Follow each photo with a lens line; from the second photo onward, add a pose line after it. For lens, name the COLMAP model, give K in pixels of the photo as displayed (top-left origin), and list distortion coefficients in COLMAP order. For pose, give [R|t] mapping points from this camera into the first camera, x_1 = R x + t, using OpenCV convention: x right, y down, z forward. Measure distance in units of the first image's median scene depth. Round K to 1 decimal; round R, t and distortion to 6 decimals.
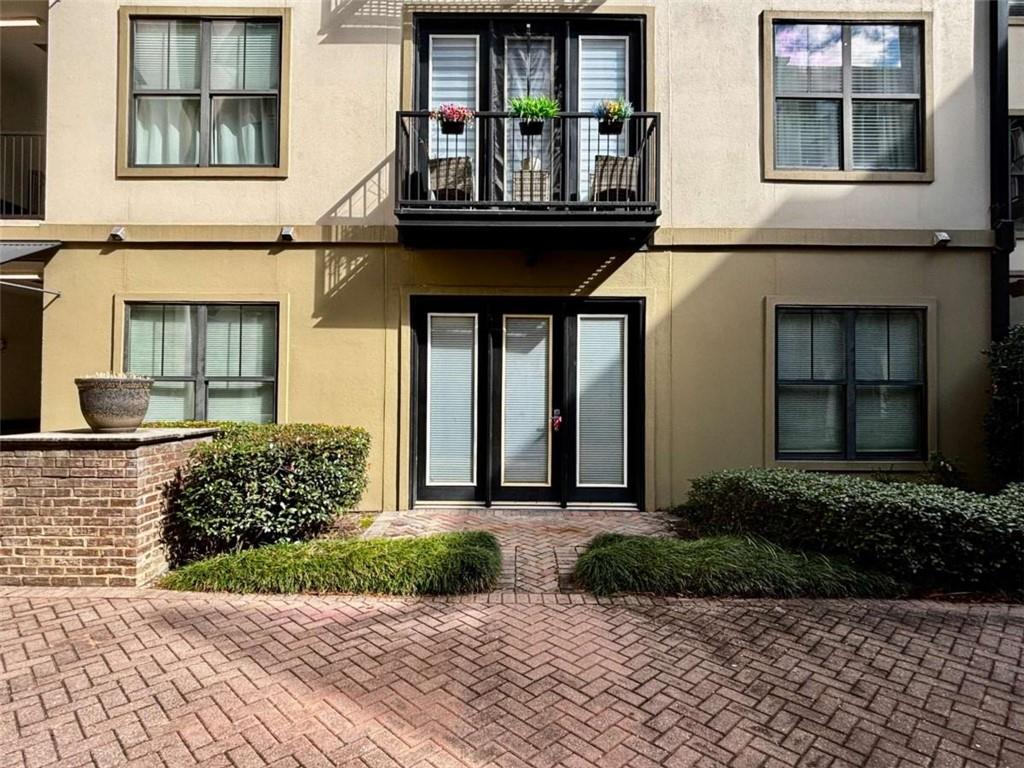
lens RADIAL K [[563.0, 0, 512.0], [0, 563.0, 384.0], [0, 0, 1]] dist [-0.000191, -0.000735]
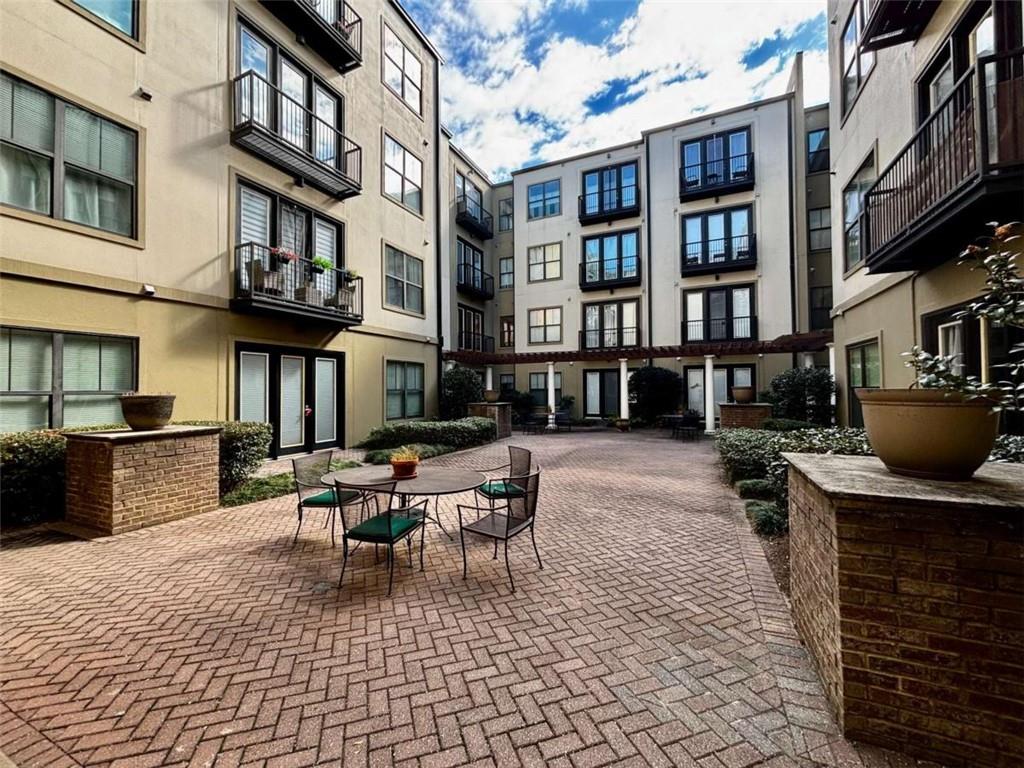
lens RADIAL K [[408.9, 0, 511.1], [0, 408.9, 382.1], [0, 0, 1]] dist [-0.001353, -0.000702]
pose [[0.425442, 0.005634, 0.904968, -0.933057], [-0.000061, 0.999981, -0.006197, -0.027697], [-0.904985, 0.002581, 0.425435, -0.266977]]
